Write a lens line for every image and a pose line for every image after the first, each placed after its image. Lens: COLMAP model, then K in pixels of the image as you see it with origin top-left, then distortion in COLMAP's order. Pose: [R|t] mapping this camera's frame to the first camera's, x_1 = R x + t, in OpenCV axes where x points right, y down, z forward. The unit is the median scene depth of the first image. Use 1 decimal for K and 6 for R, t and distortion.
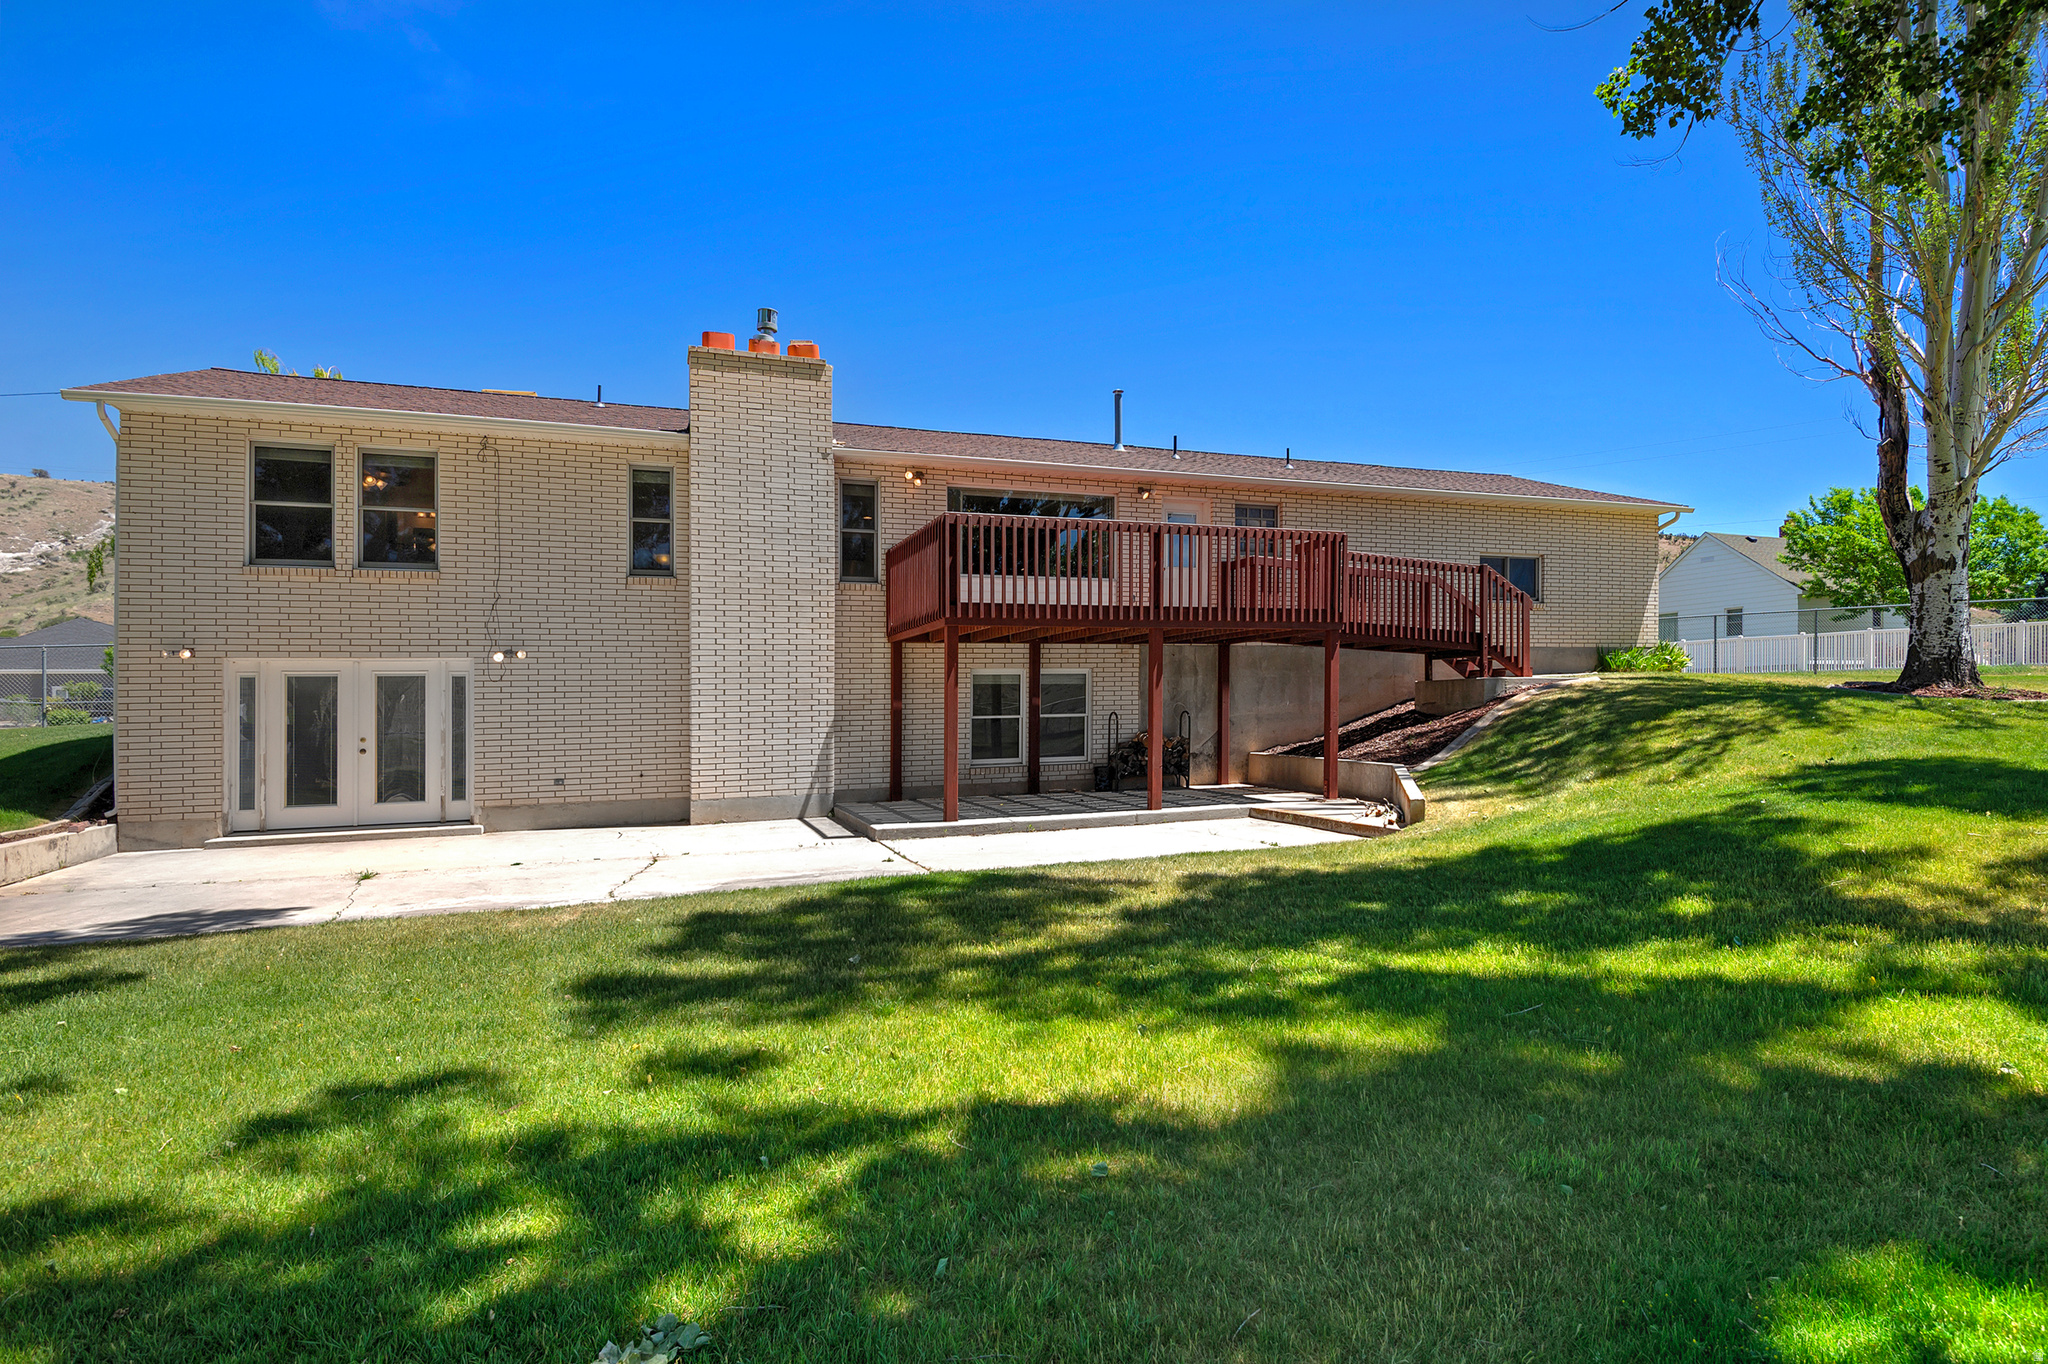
lens RADIAL K [[1094.2, 0, 1169.8], [0, 1094.2, 691.5], [0, 0, 1]] dist [0.016157, -0.001092]
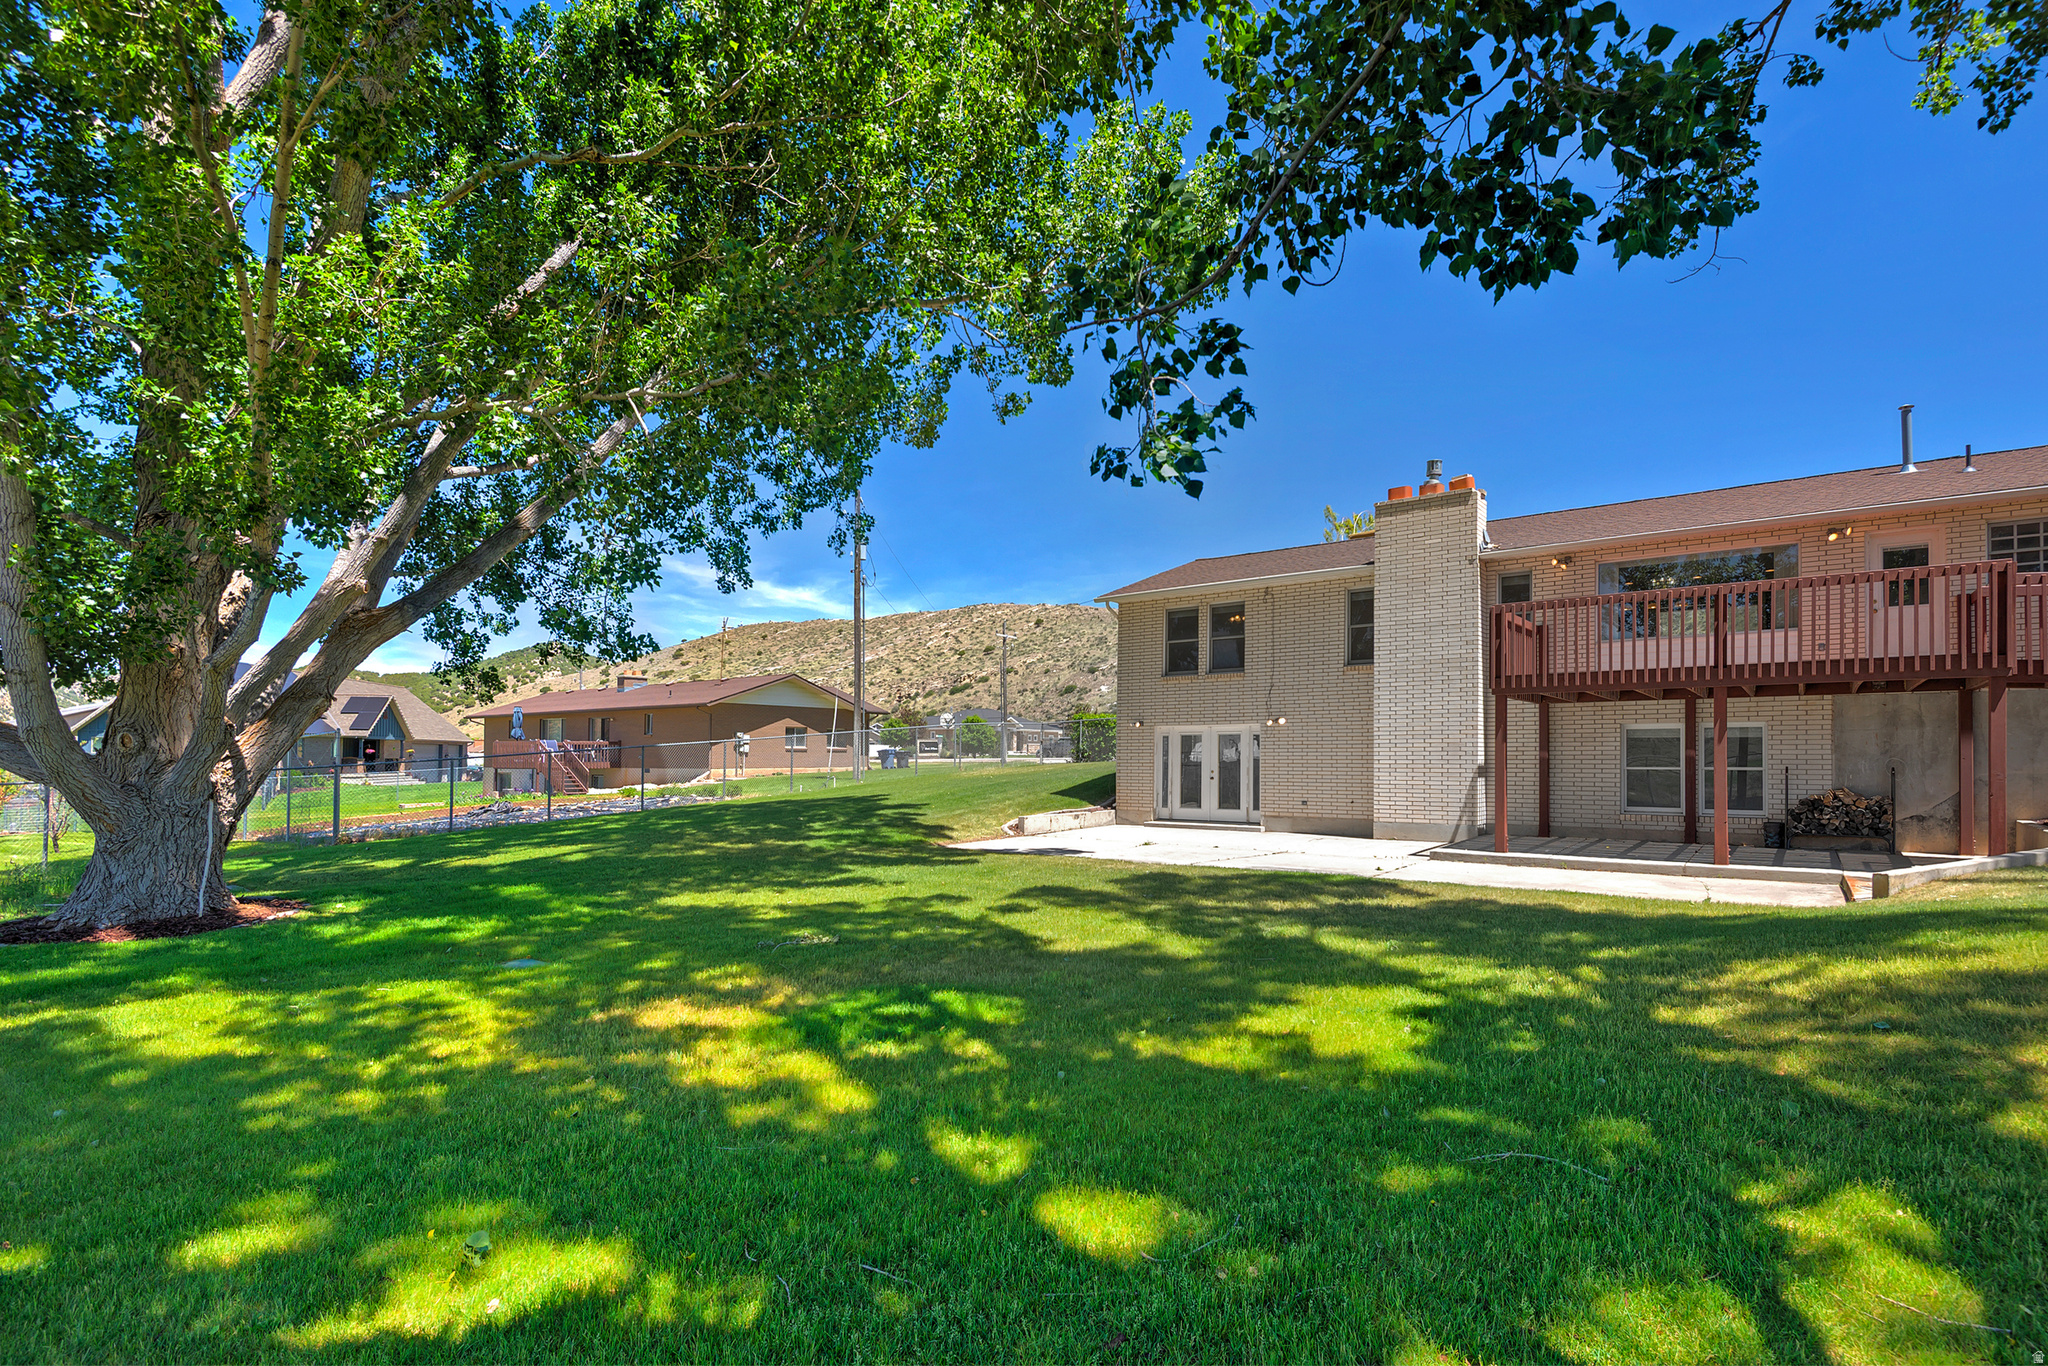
lens RADIAL K [[963.2, 0, 1022.2], [0, 963.2, 650.4], [0, 0, 1]] dist [0.001214, -0.000086]
pose [[0.500459, -0.077471, -0.862287, 0.421572], [0.004795, 0.996221, -0.086721, -0.015593], [0.865747, 0.039266, 0.498939, -0.023797]]
